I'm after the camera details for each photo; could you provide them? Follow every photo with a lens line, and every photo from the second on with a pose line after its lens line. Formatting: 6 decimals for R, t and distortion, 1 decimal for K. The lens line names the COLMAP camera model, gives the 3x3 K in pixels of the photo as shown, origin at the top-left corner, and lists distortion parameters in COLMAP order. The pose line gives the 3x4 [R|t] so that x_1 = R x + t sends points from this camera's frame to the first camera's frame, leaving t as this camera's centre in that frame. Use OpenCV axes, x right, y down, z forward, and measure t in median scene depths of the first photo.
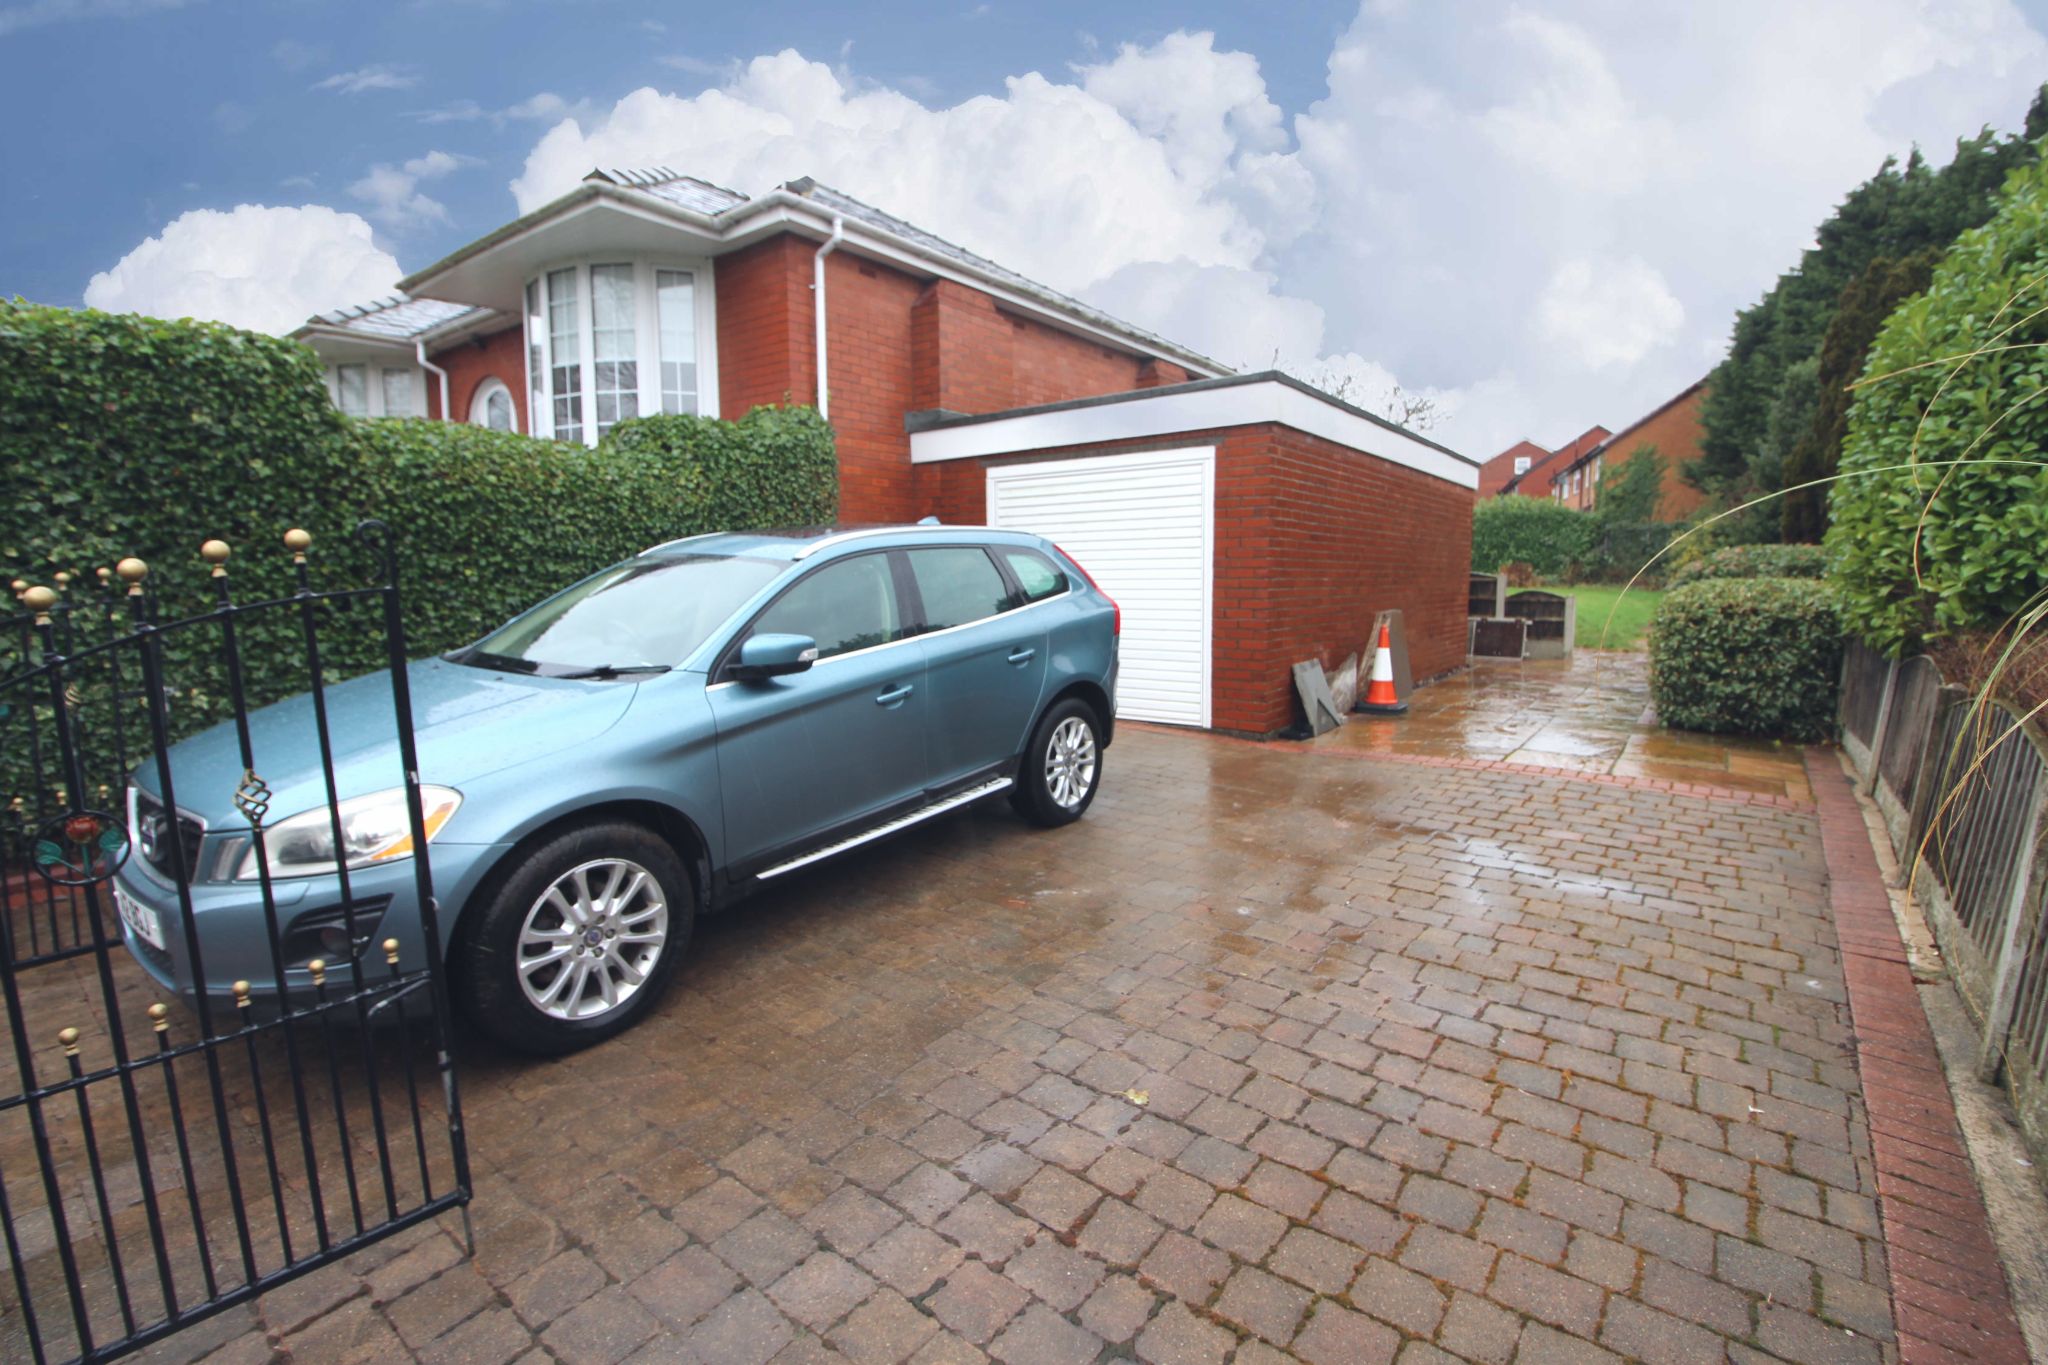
lens RADIAL K [[945.4, 0, 1020.4], [0, 945.4, 660.9], [0, 0, 1]] dist [0.001960, -0.008489]
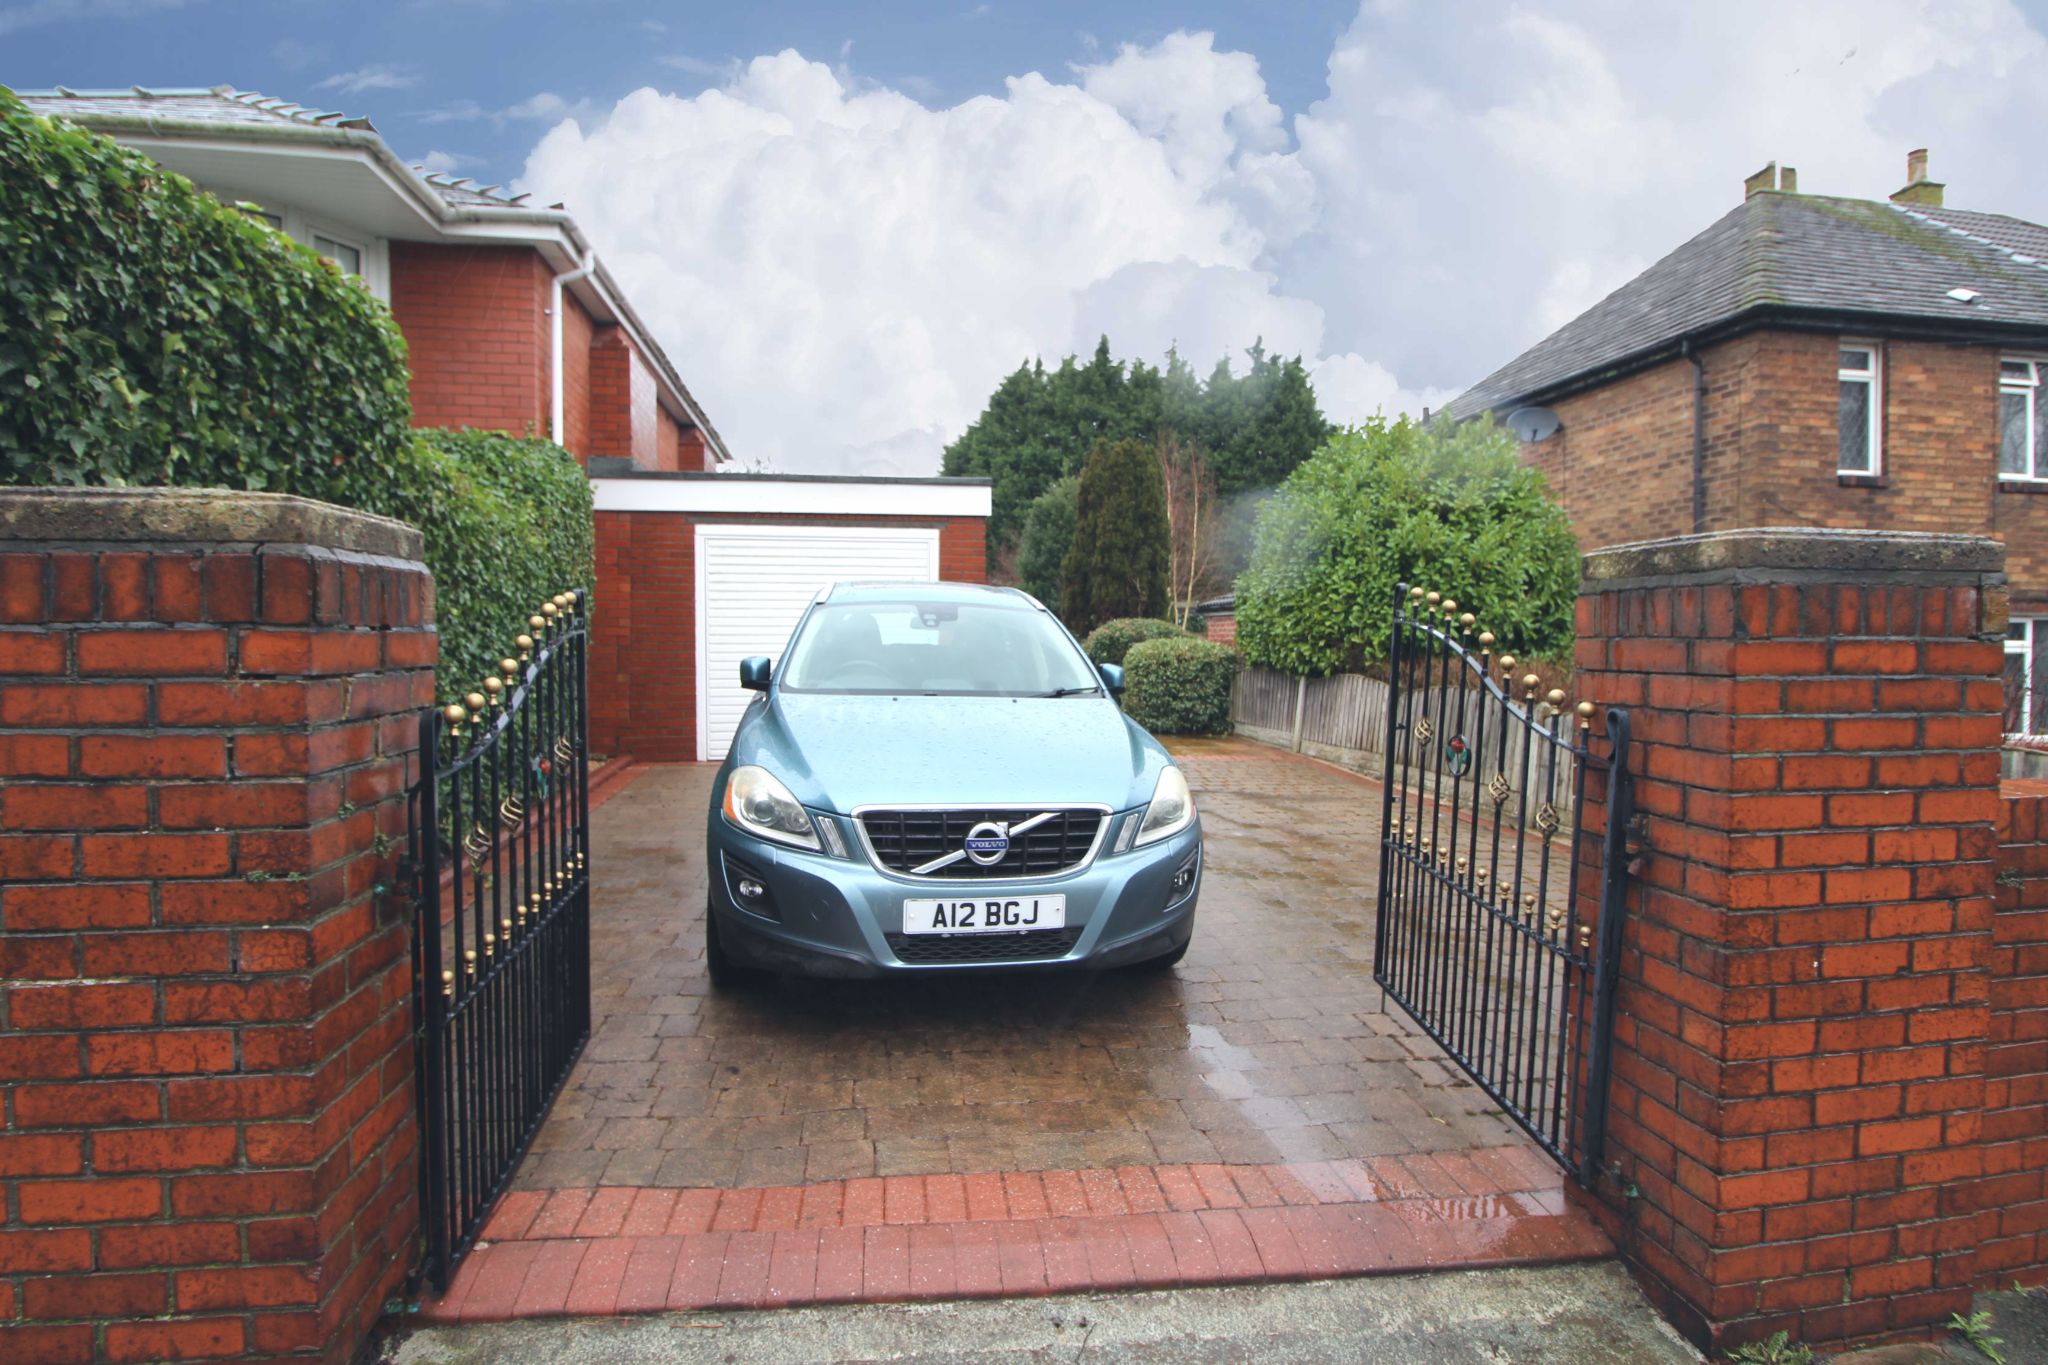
lens RADIAL K [[949.5, 0, 1019.6], [0, 949.5, 667.8], [0, 0, 1]] dist [0.001792, -0.013469]
pose [[0.685760, -0.012993, 0.727712, -0.374061], [0.058722, 0.997569, -0.037525, 0.005647], [-0.725455, 0.068465, 0.684856, 0.042346]]
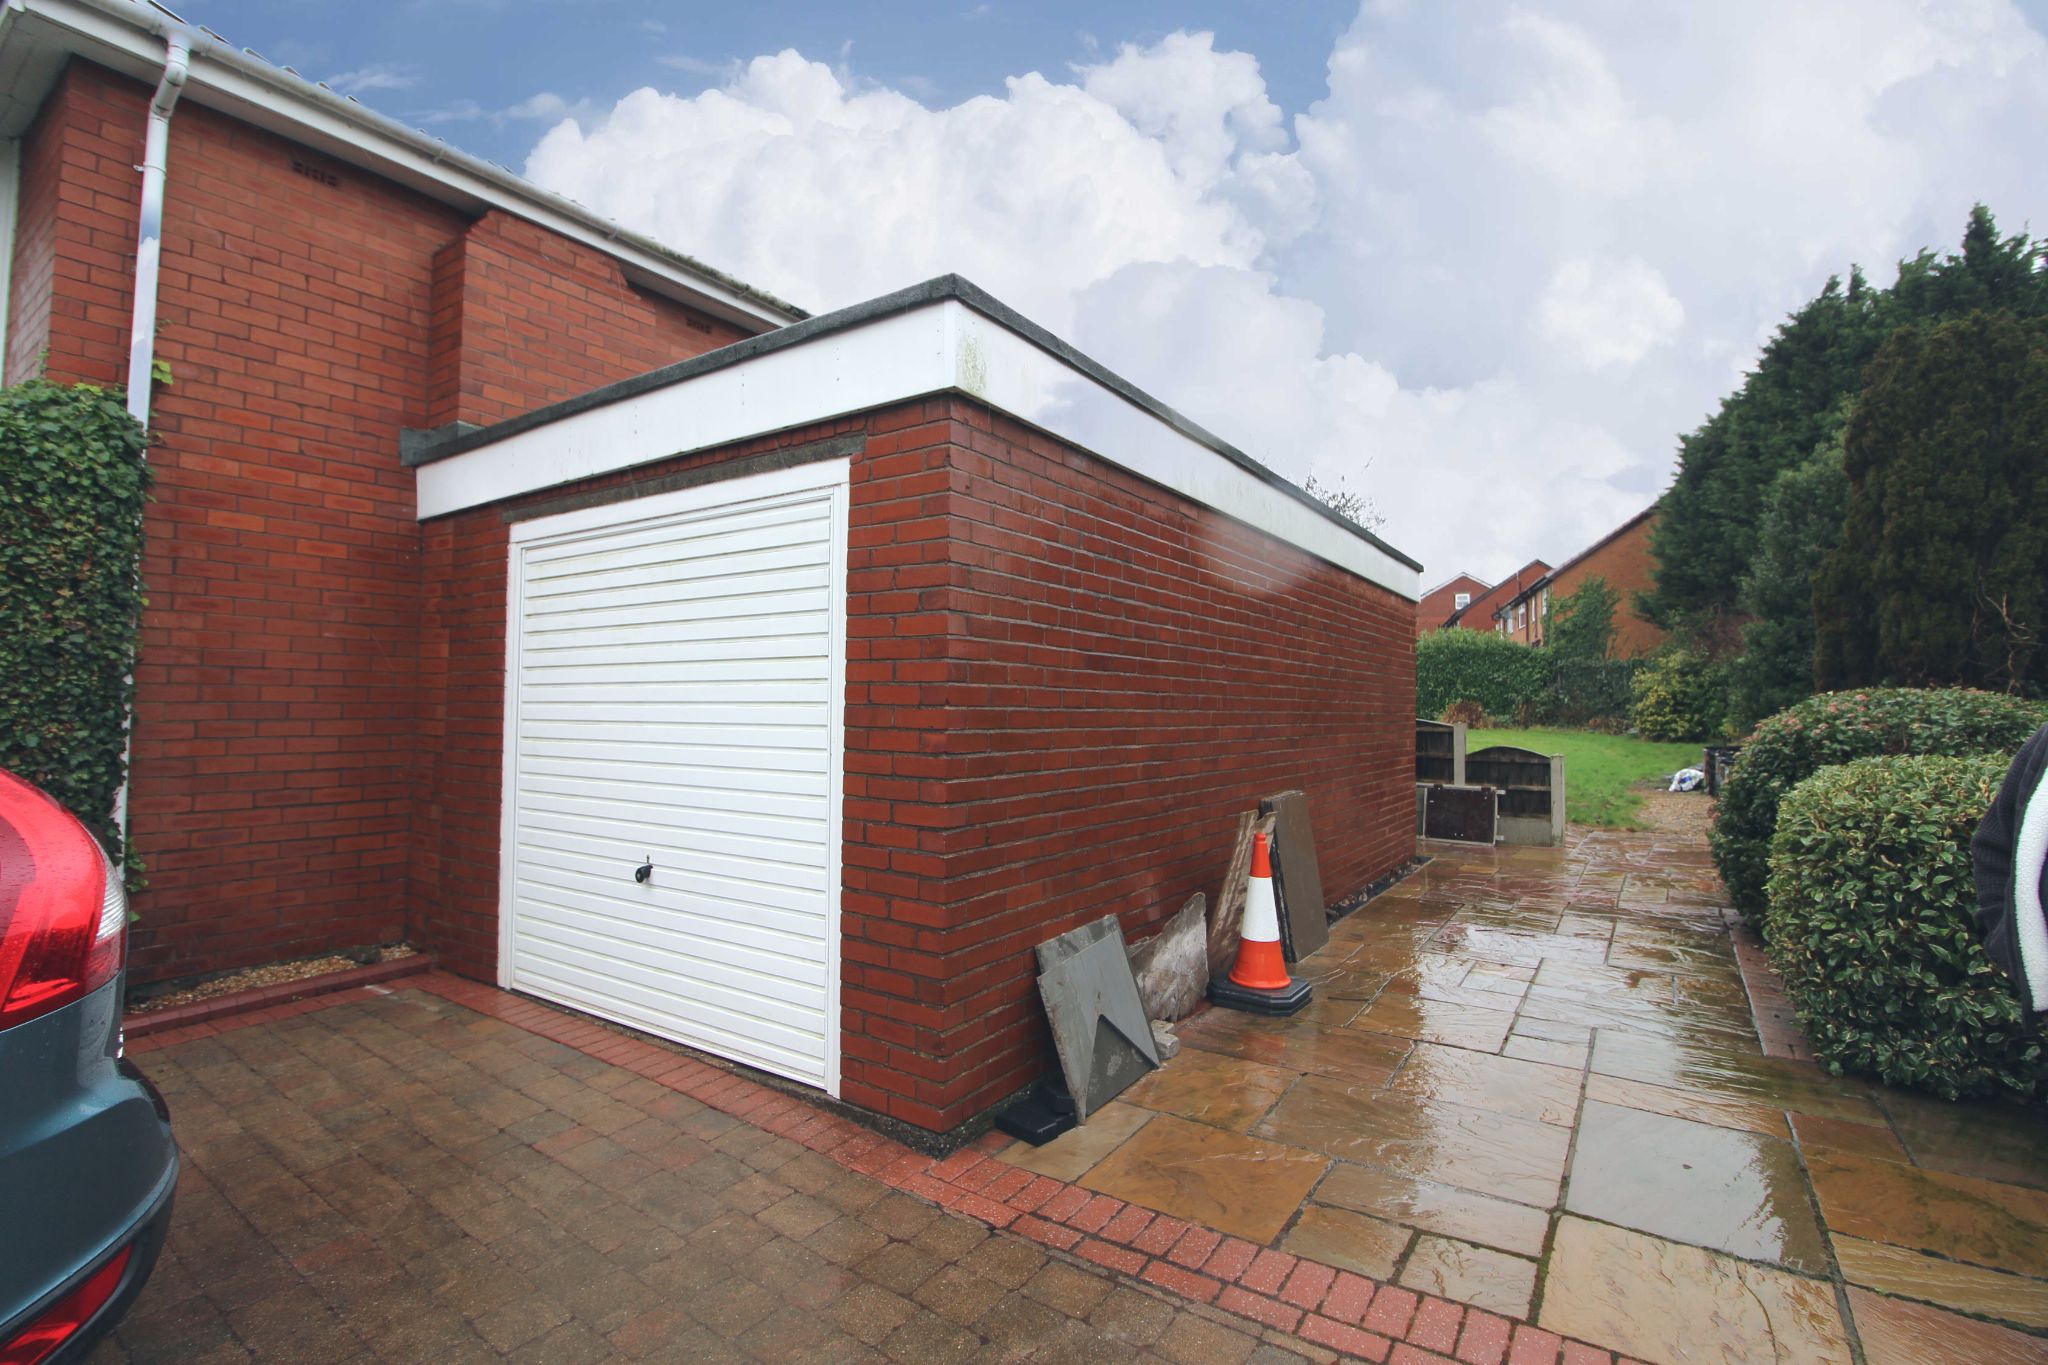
lens RADIAL K [[949.5, 0, 1019.6], [0, 949.5, 667.8], [0, 0, 1]] dist [0.001792, -0.013469]
pose [[0.998770, 0.014450, 0.047431, 0.155560], [-0.008201, 0.991562, -0.129376, -0.040806], [-0.048901, 0.128828, 0.990461, 0.327435]]
